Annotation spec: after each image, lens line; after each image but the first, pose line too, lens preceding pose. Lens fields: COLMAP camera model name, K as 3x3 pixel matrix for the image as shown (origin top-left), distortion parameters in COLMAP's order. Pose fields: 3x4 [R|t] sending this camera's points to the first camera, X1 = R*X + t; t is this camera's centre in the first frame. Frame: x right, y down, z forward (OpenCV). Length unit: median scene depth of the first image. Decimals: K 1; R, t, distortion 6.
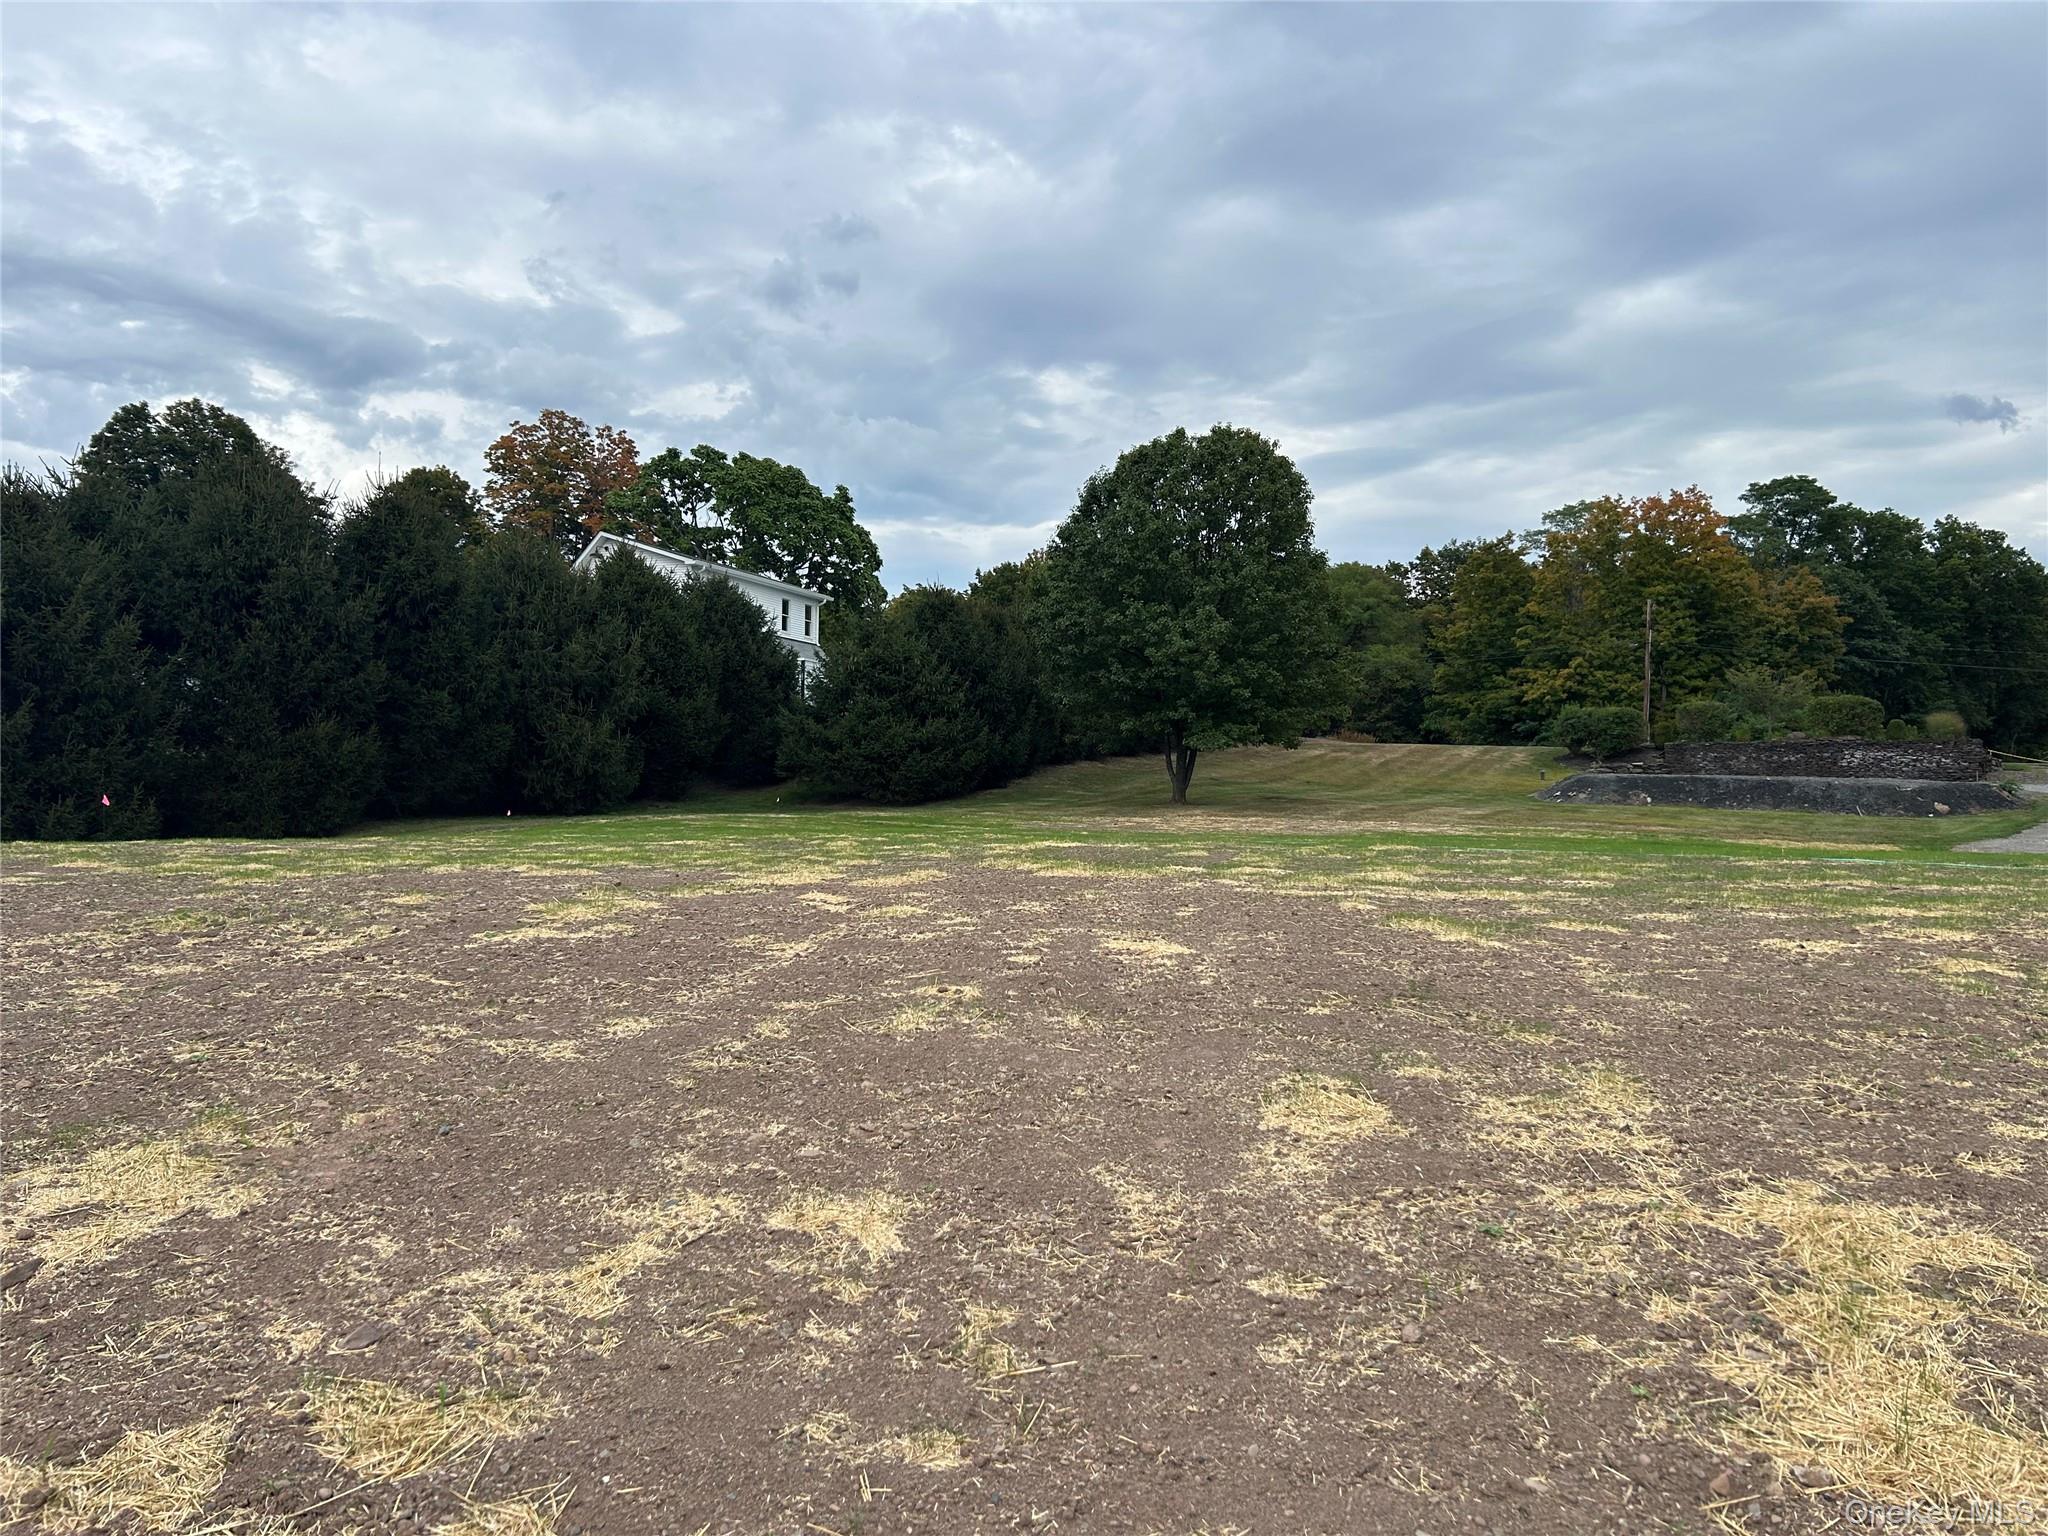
lens RADIAL K [[1547.8, 0, 1045.4], [0, 1547.8, 754.7], [0, 0, 1]] dist [0.065338, -0.076367]
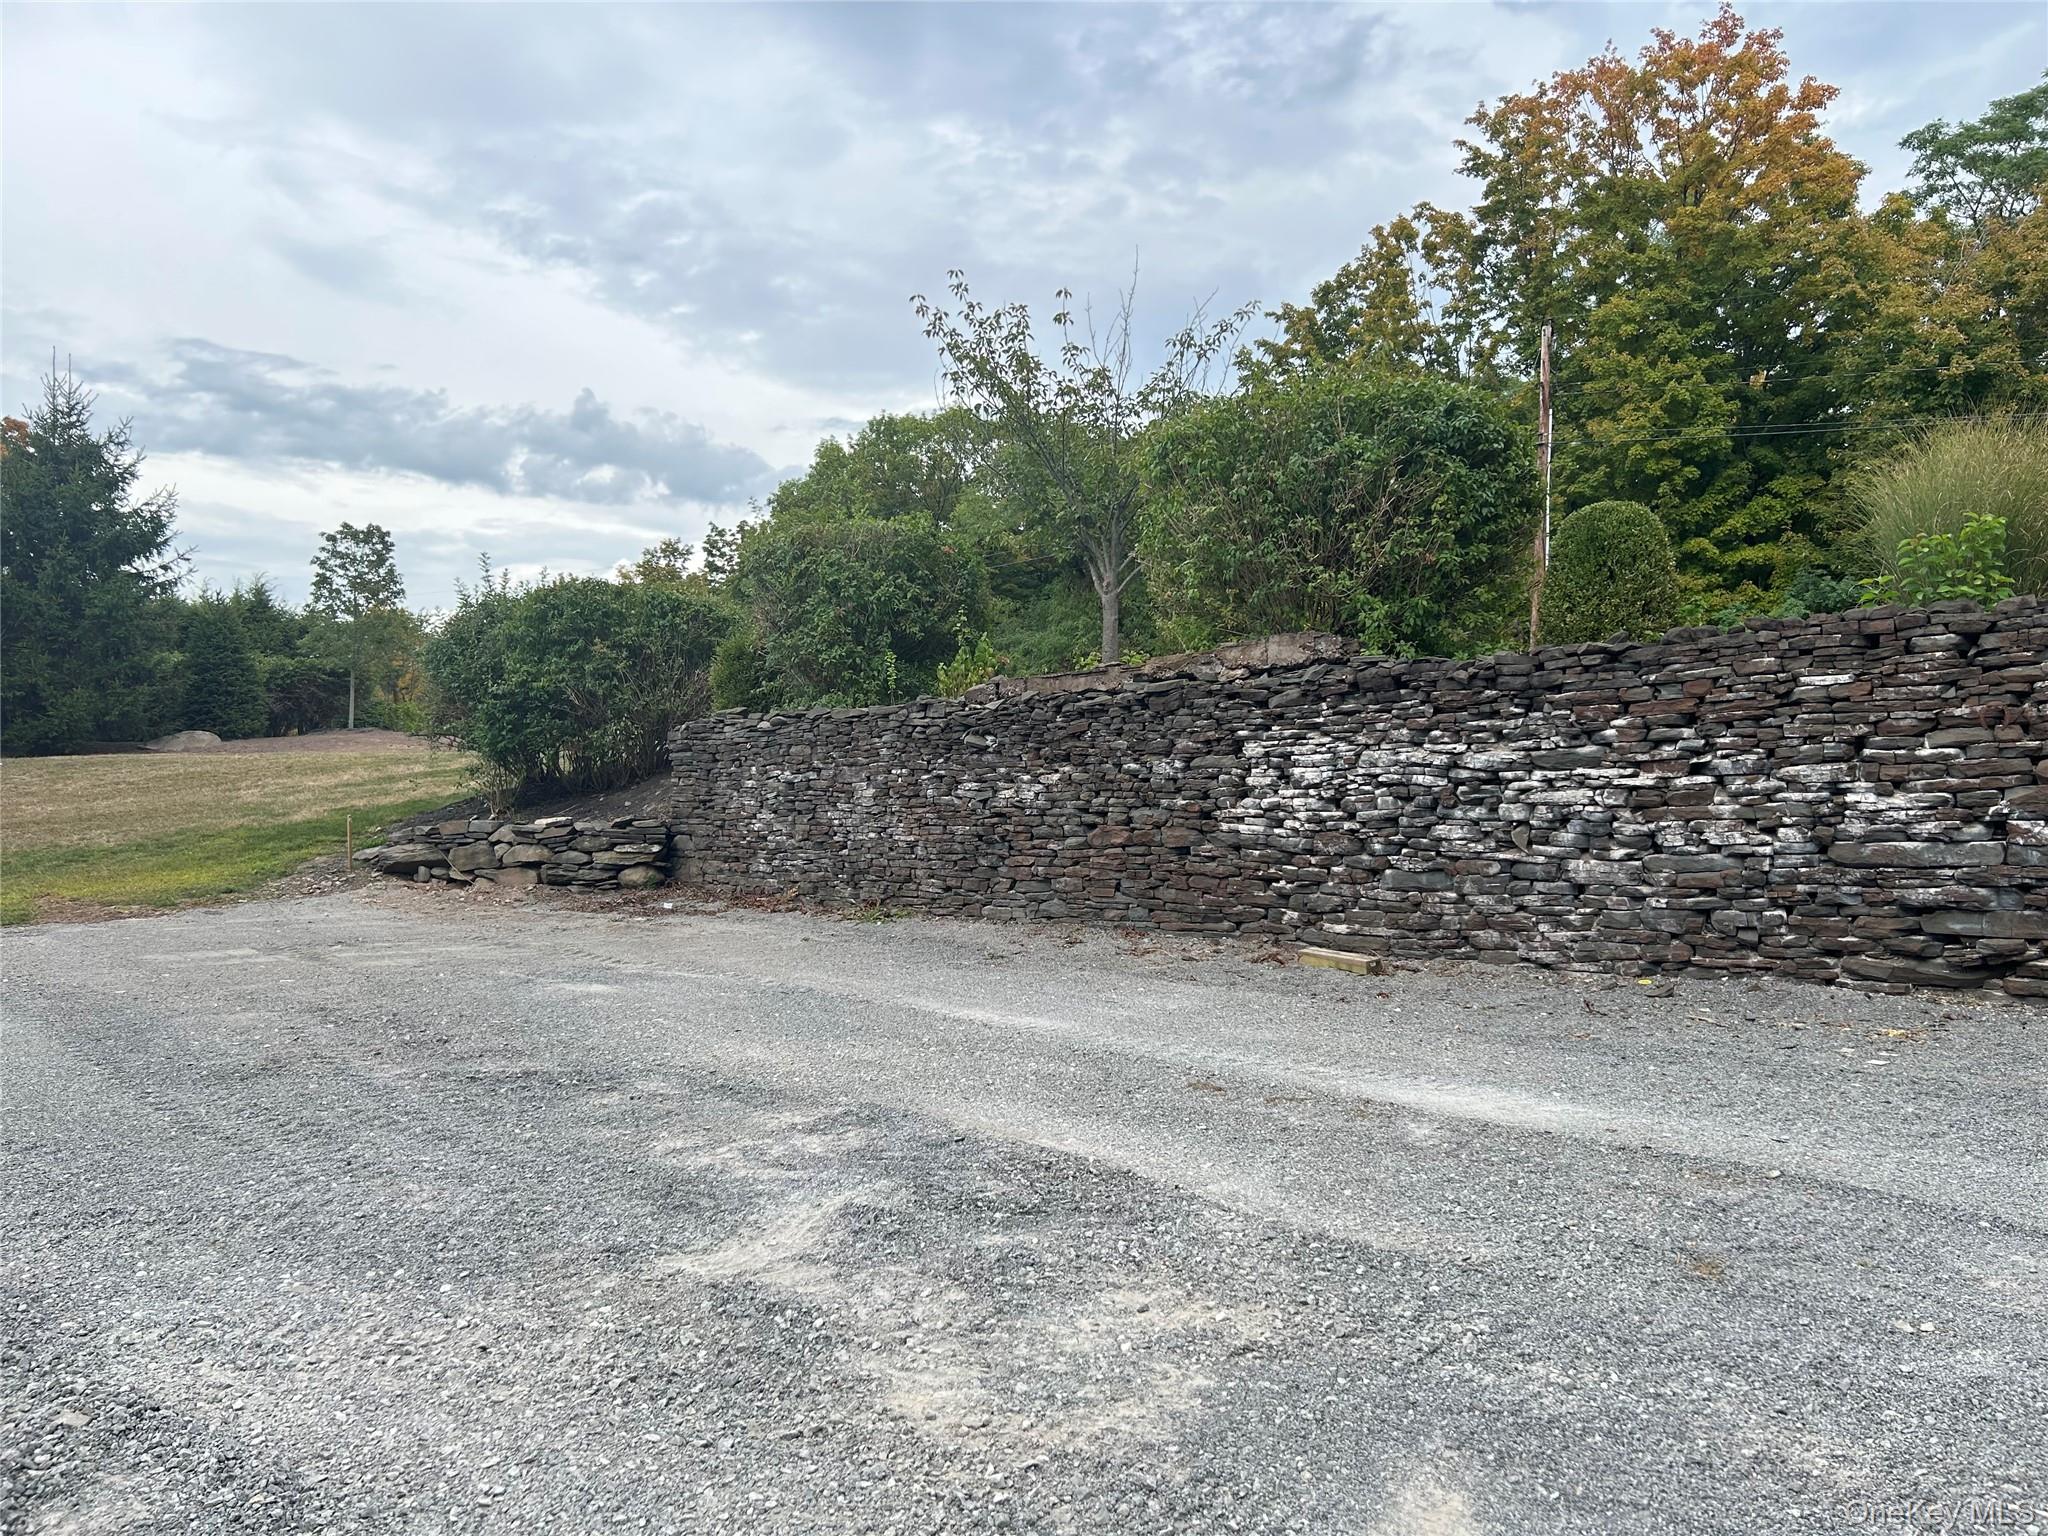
lens RADIAL K [[1547.8, 0, 1034.6], [0, 1547.8, 768.8], [0, 0, 1]] dist [0.065338, -0.076367]
pose [[0.940364, -0.025160, -0.339238, 0.539788], [0.026253, 0.999654, -0.001370, -0.000012], [0.339156, -0.007617, 0.940699, 0.849380]]
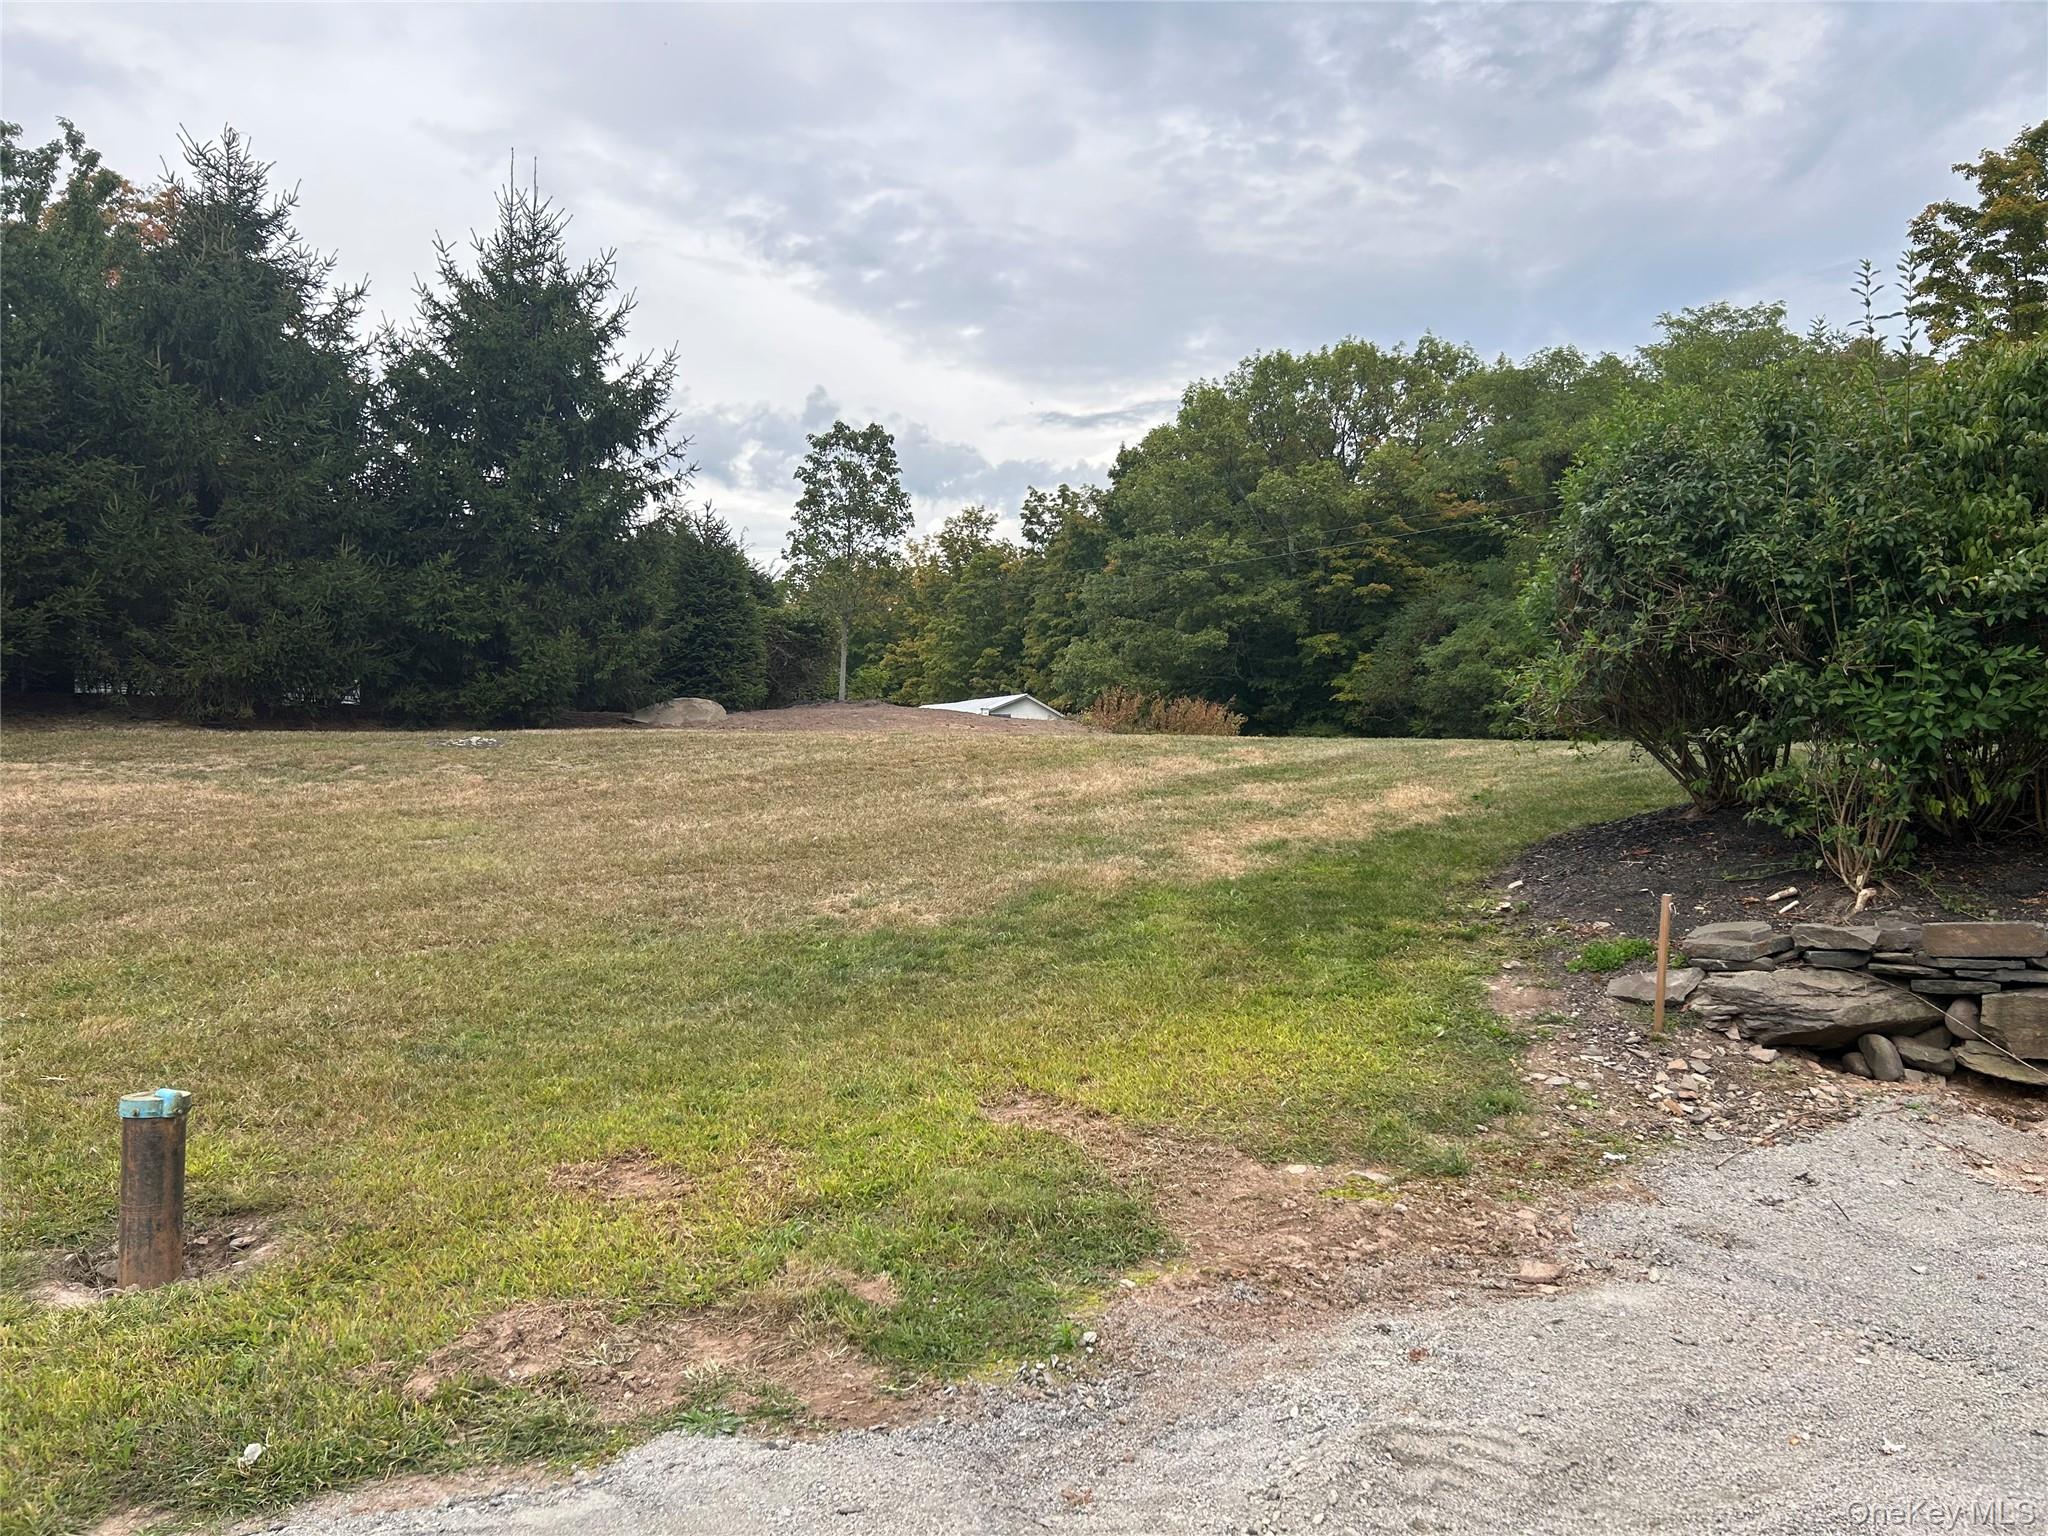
lens RADIAL K [[1547.8, 0, 1044.3], [0, 1547.8, 769.6], [0, 0, 1]] dist [0.065338, -0.076367]
pose [[0.897974, -0.001922, -0.440045, 0.372174], [0.003288, 0.999992, 0.002344, -0.003750], [0.440037, -0.003552, 0.897973, 0.935689]]
